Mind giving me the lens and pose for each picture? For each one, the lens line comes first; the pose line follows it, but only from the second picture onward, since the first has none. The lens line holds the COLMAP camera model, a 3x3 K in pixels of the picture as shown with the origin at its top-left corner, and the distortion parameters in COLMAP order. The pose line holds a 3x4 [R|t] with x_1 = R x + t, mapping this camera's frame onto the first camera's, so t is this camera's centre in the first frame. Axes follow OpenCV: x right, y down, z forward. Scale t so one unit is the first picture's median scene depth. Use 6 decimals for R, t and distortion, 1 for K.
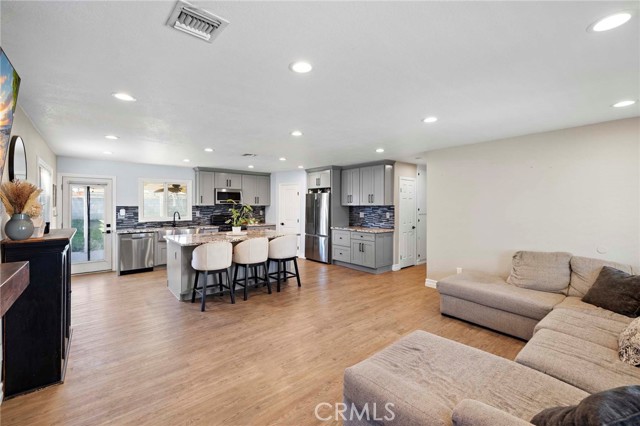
lens RADIAL K [[268.3, 0, 314.9], [0, 268.3, 204.9], [0, 0, 1]] dist [-0.002262, 0.001047]
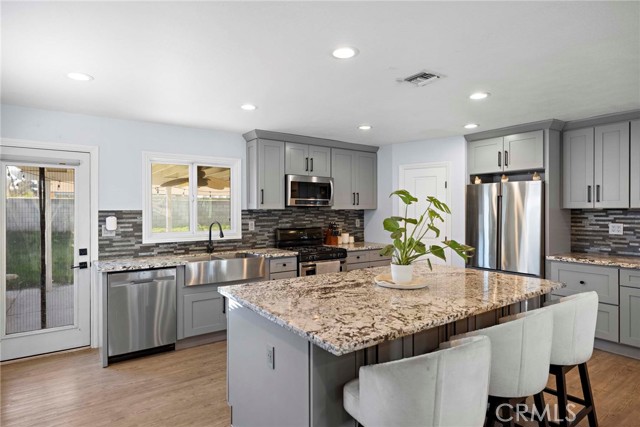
lens RADIAL K [[357.5, 0, 318.7], [0, 357.5, 210.2], [0, 0, 1]] dist [-0.000834, -0.001655]
pose [[0.997049, -0.001928, -0.076741, -0.292774], [0.002090, 0.999996, 0.002027, 0.003561], [0.076737, -0.002182, 0.997049, 0.384432]]
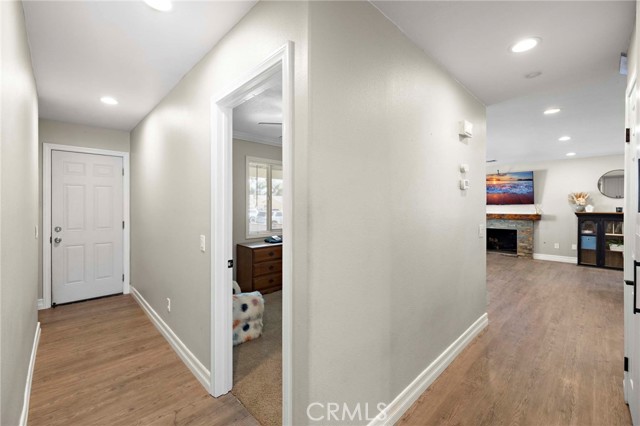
lens RADIAL K [[268.3, 0, 322.3], [0, 268.3, 209.3], [0, 0, 1]] dist [-0.002262, 0.001047]
pose [[-0.996228, 0.004479, -0.086655, 0.650371], [0.003505, 0.999929, 0.011387, 0.020171], [0.086700, 0.011040, -0.996173, 1.213565]]
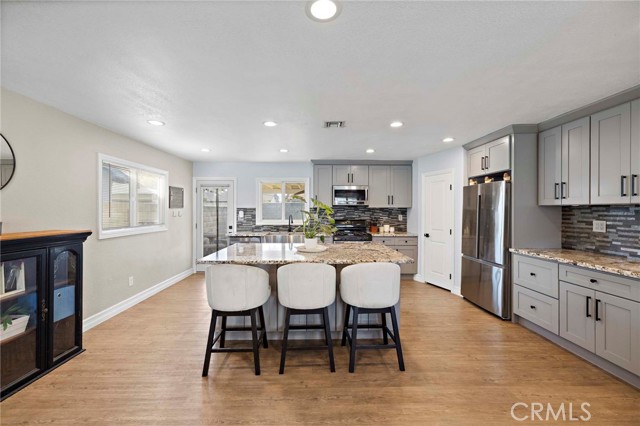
lens RADIAL K [[268.3, 0, 315.7], [0, 268.3, 209.2], [0, 0, 1]] dist [-0.002262, 0.001047]
pose [[0.780062, -0.000776, -0.625702, 0.093437], [-0.000325, 0.999999, -0.001645, 0.010746], [0.625702, 0.001487, 0.780061, 0.396185]]
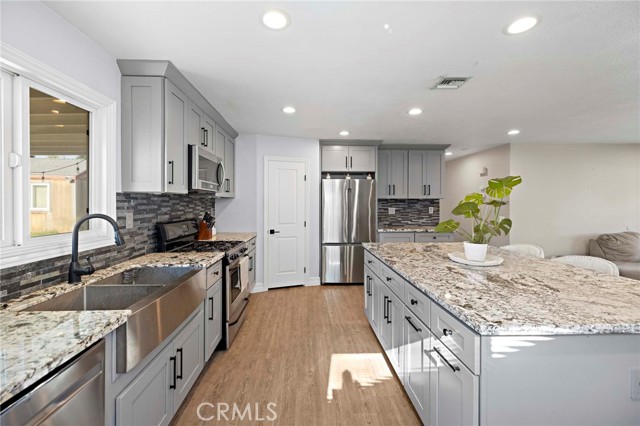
lens RADIAL K [[268.3, 0, 311.8], [0, 268.3, 203.2], [0, 0, 1]] dist [-0.002262, 0.001047]
pose [[0.616080, 0.000301, 0.787684, -0.616871], [-0.003276, 0.999992, 0.002181, 0.014833], [-0.787677, -0.003924, 0.616076, 0.742272]]
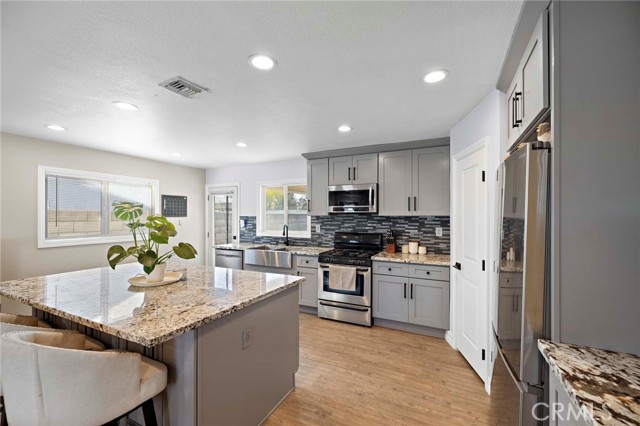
lens RADIAL K [[268.3, 0, 317.6], [0, 268.3, 215.4], [0, 0, 1]] dist [-0.002262, 0.001047]
pose [[0.404391, -0.002305, -0.914583, 0.165458], [0.000946, 0.999997, -0.002102, 0.003702], [0.914586, -0.000015, 0.404392, 0.836476]]
